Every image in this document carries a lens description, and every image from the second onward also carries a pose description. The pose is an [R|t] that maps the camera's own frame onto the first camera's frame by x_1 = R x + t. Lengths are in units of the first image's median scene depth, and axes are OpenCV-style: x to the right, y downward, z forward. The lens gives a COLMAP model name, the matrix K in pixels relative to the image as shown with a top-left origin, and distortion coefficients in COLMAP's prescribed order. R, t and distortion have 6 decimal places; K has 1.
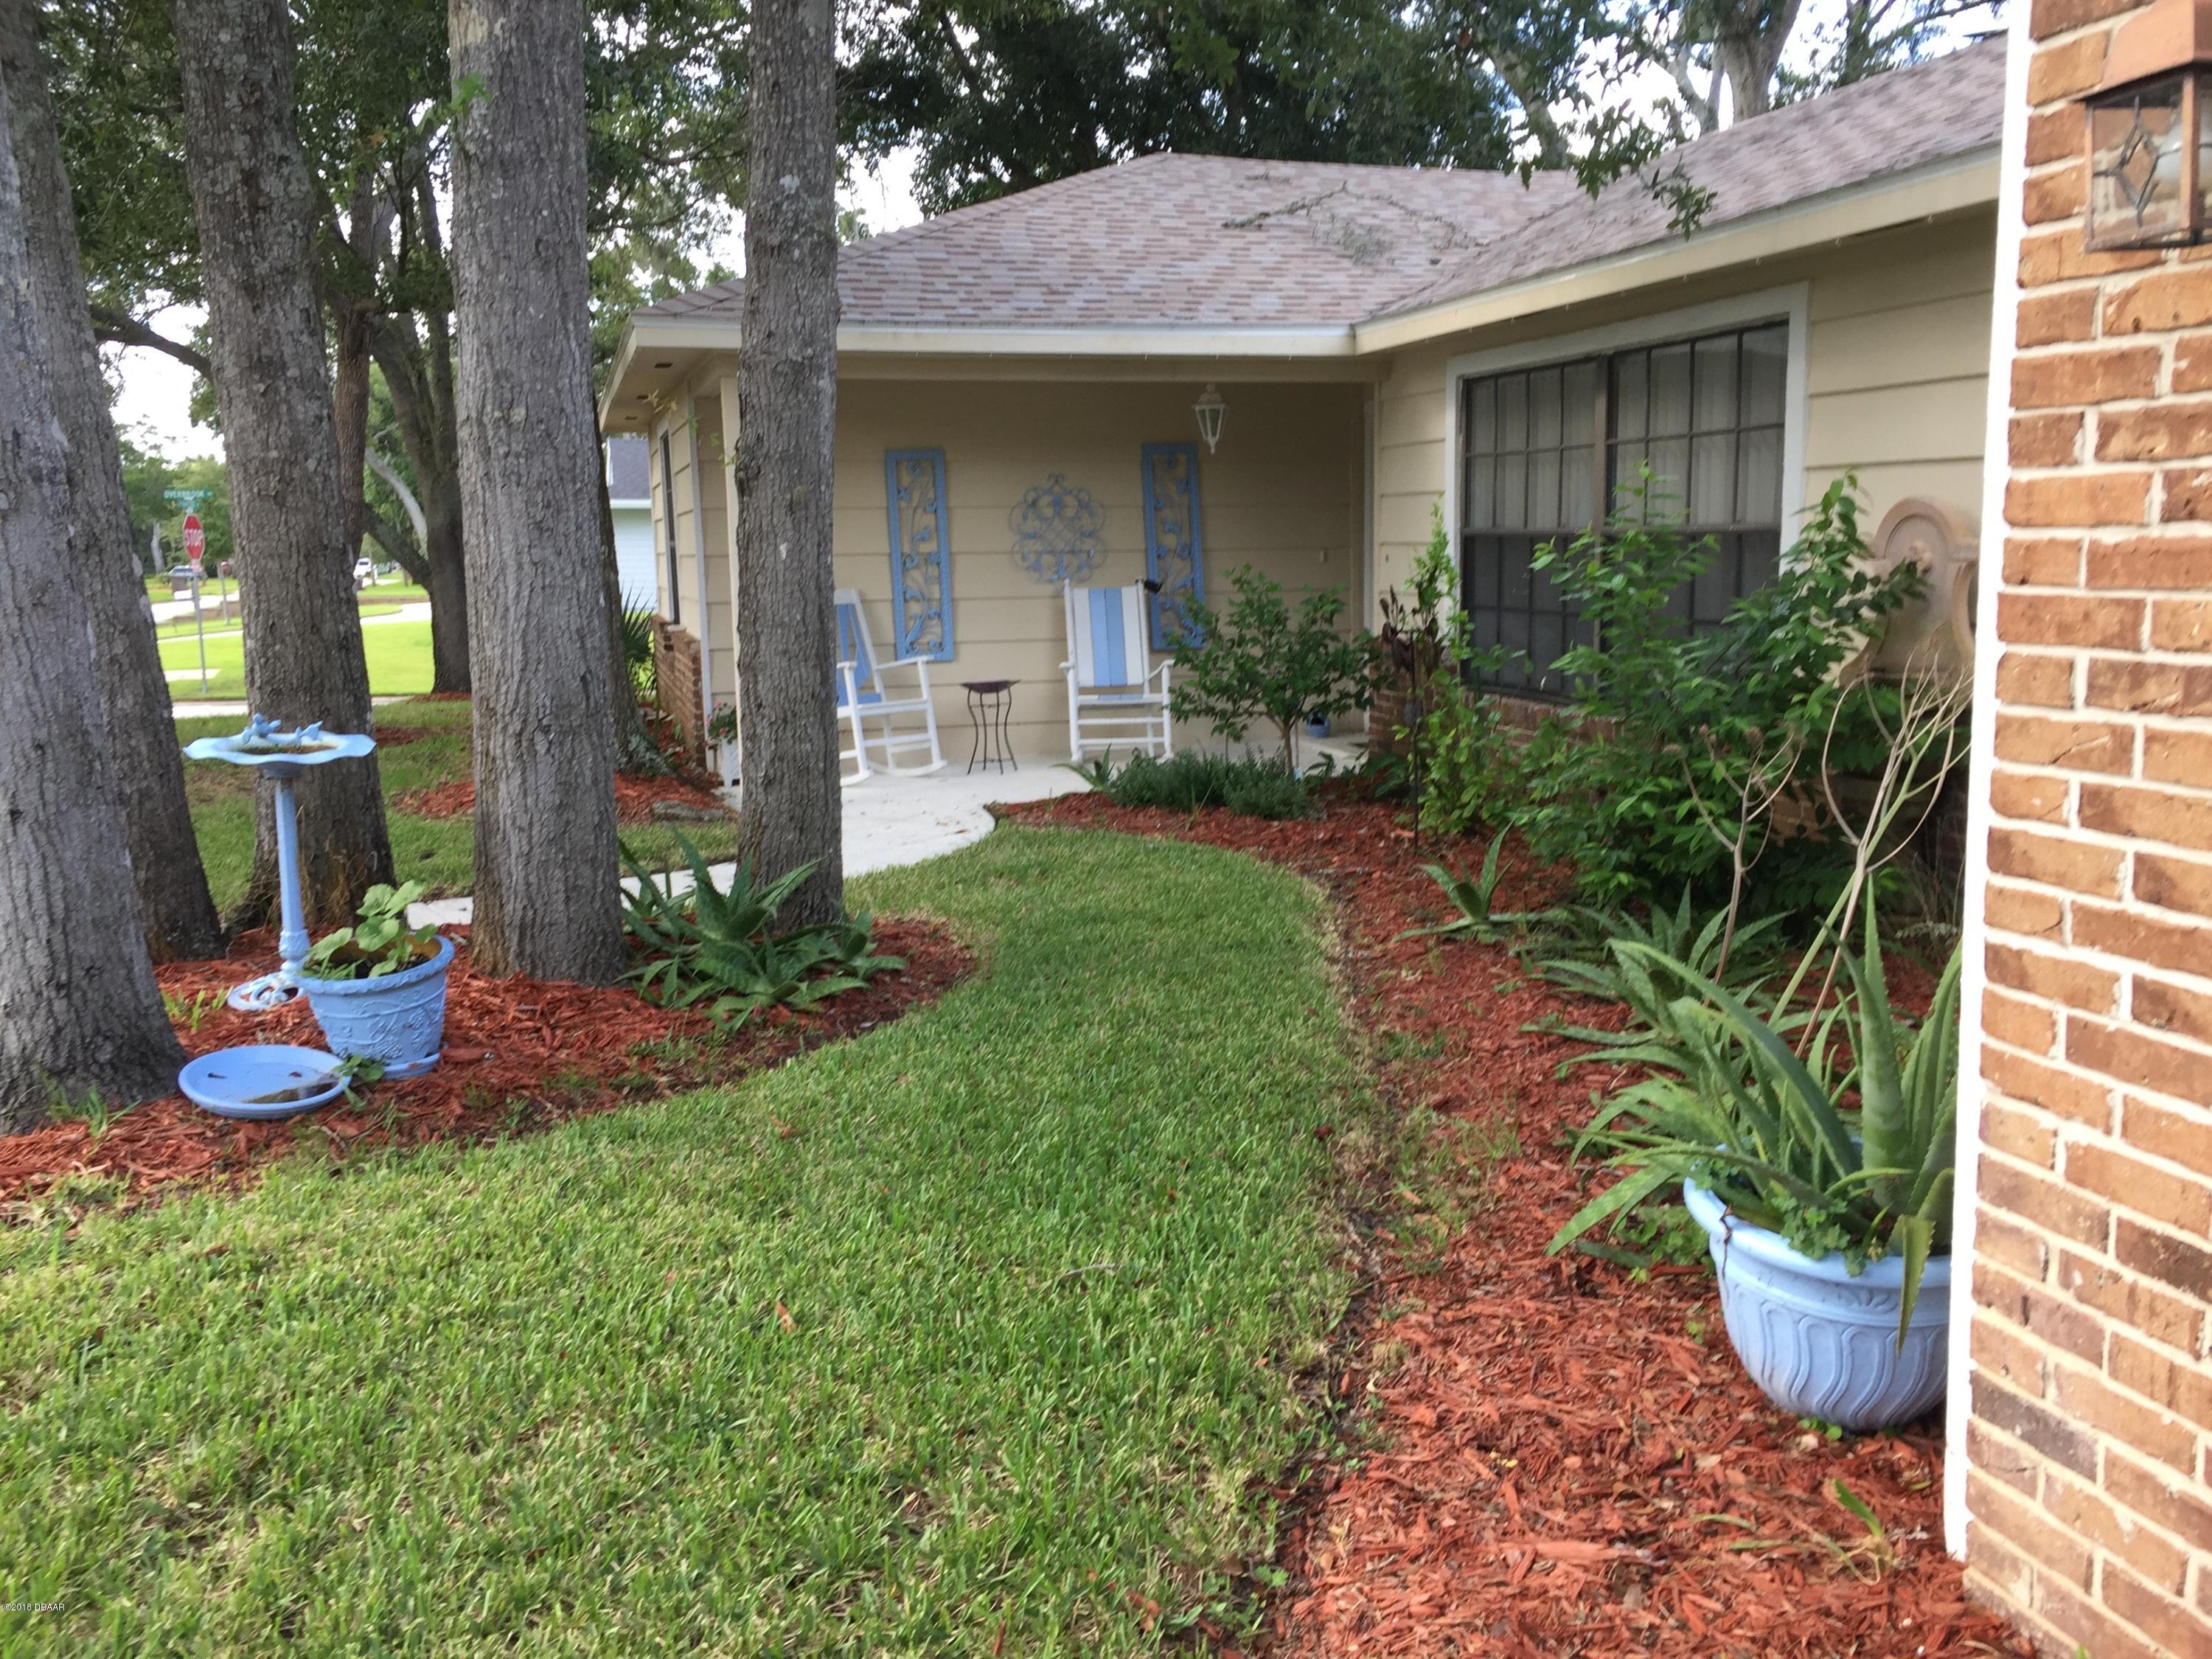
lens RADIAL K [[1847.5, 0, 1106.0], [0, 1847.5, 829.5], [0, 0, 1]] dist [0.047529, 0.001409]
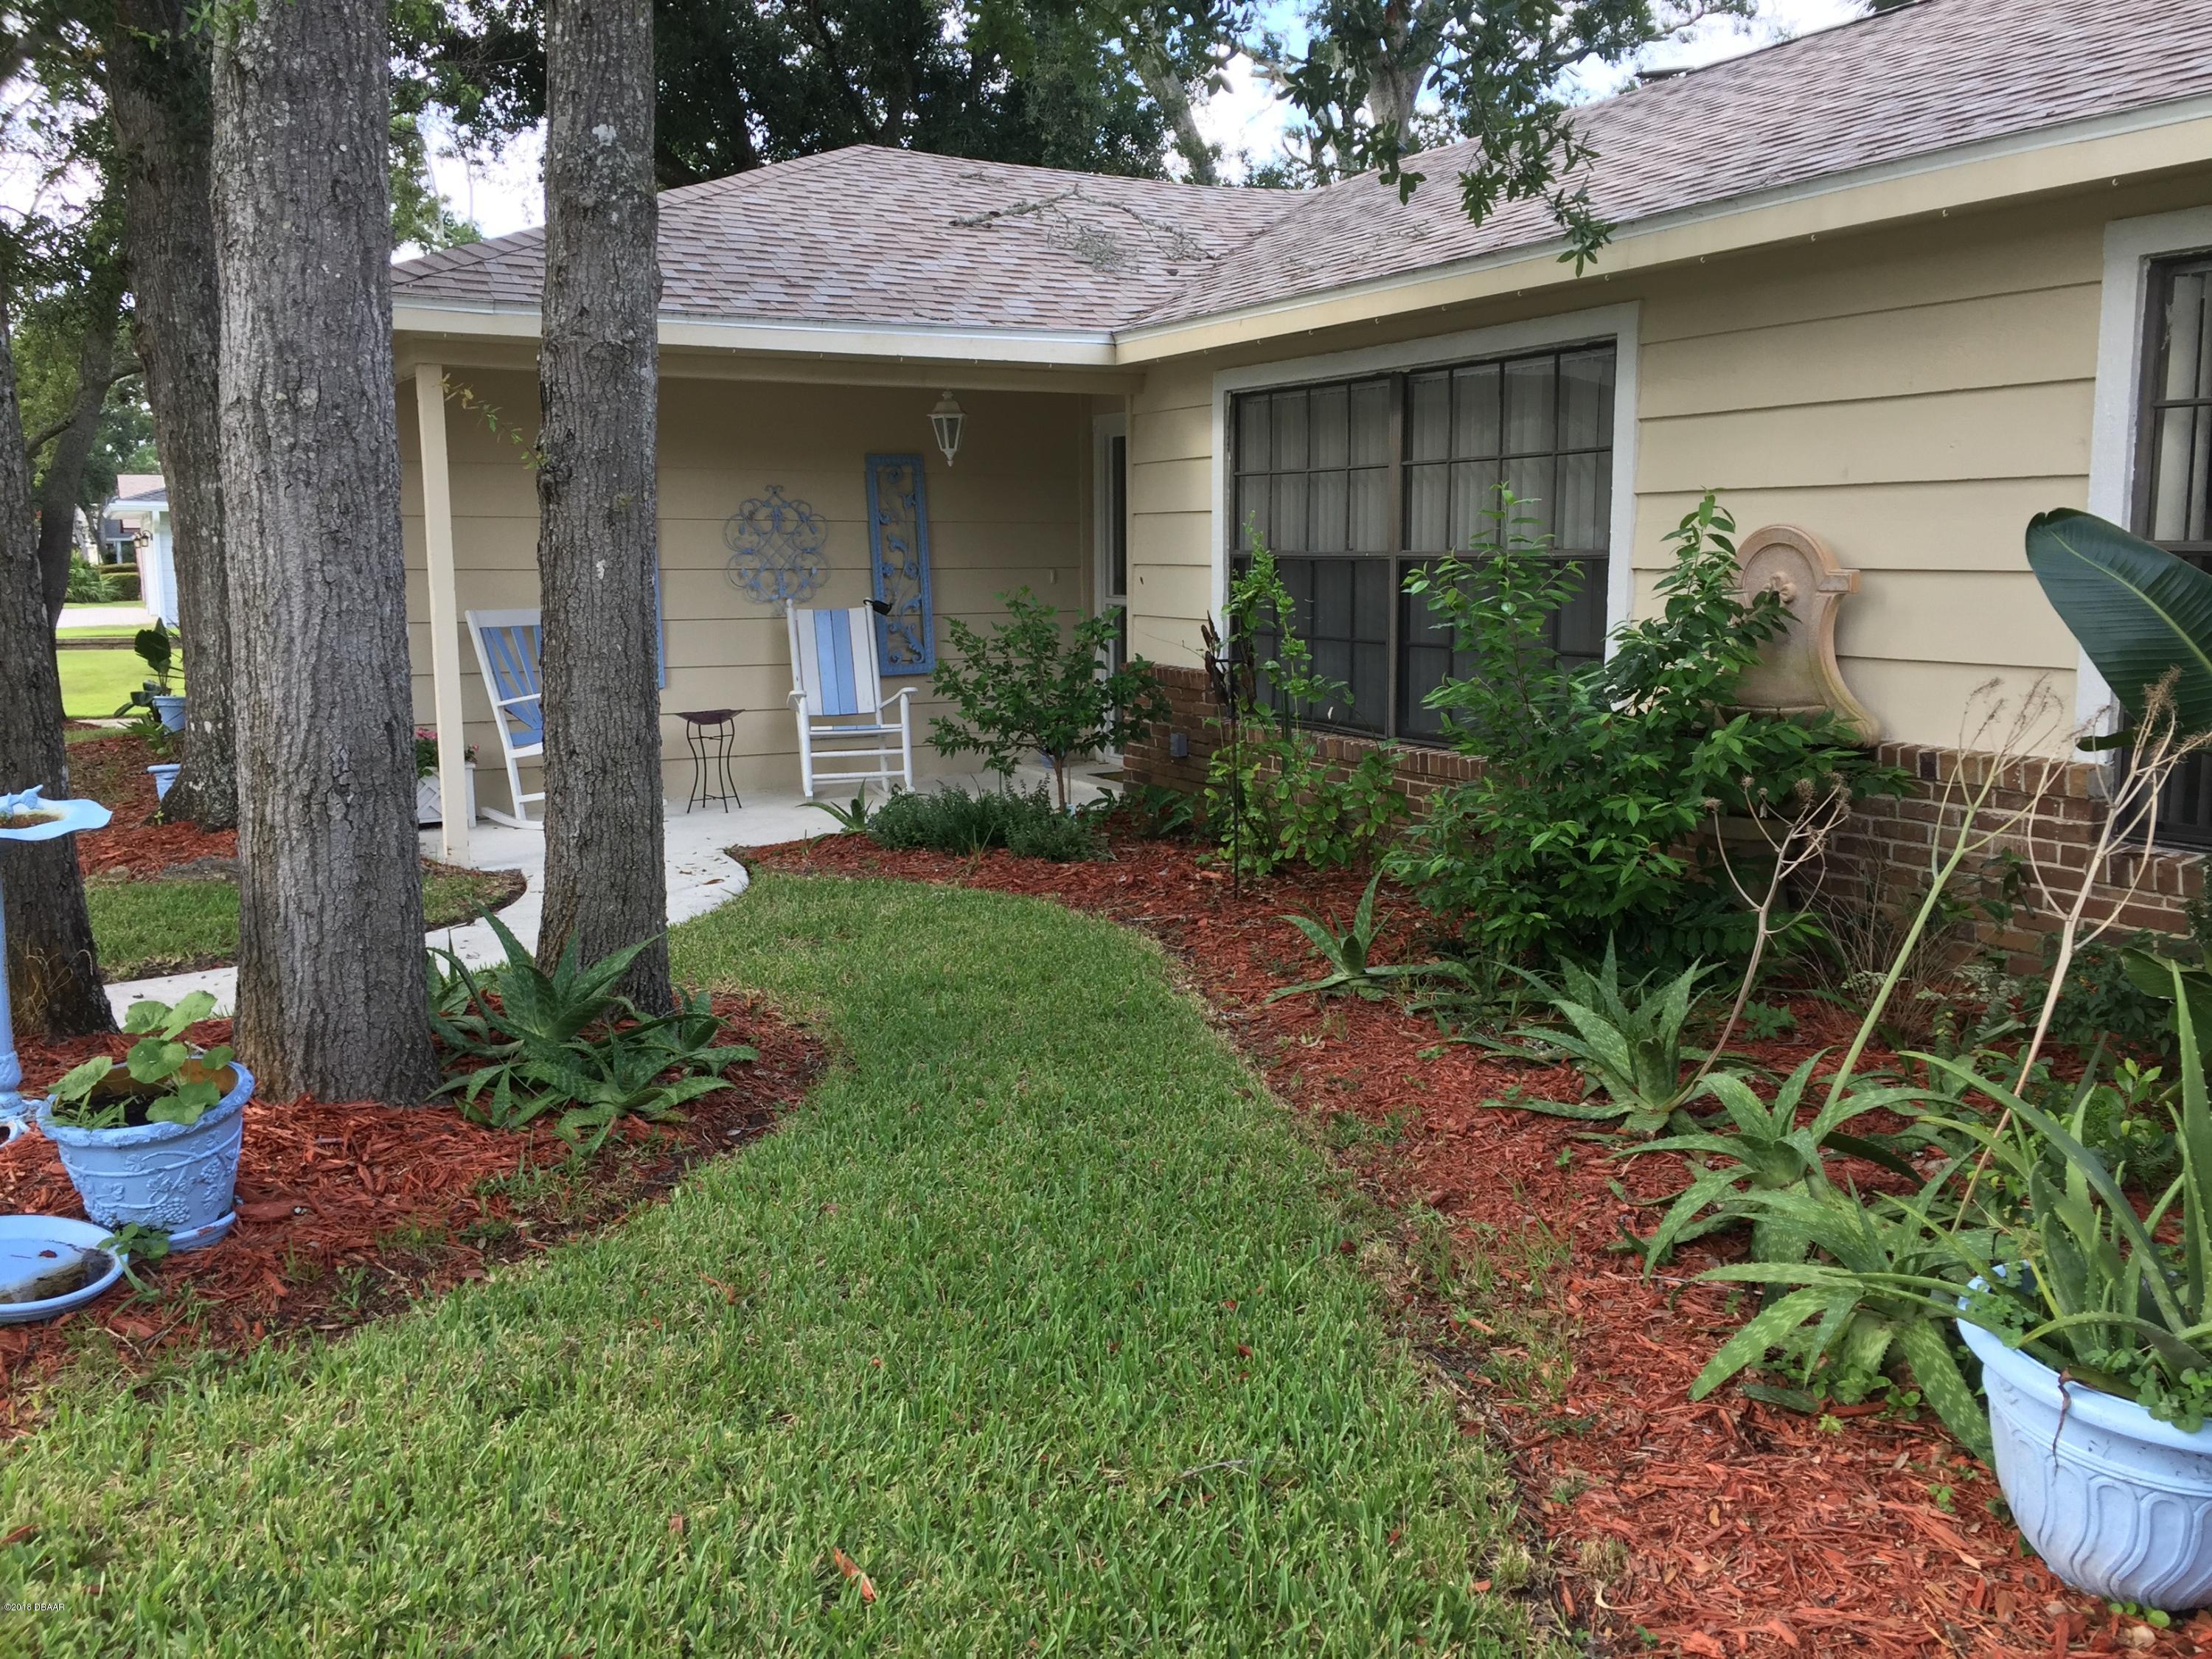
lens RADIAL K [[1886.2, 0, 1106.0], [0, 1886.2, 829.5], [0, 0, 1]] dist [0.076439, -0.095888]
pose [[0.980586, -0.017248, 0.195329, -0.118118], [0.019580, 0.999758, -0.010013, -0.018668], [-0.195109, 0.013643, 0.980687, 0.109051]]
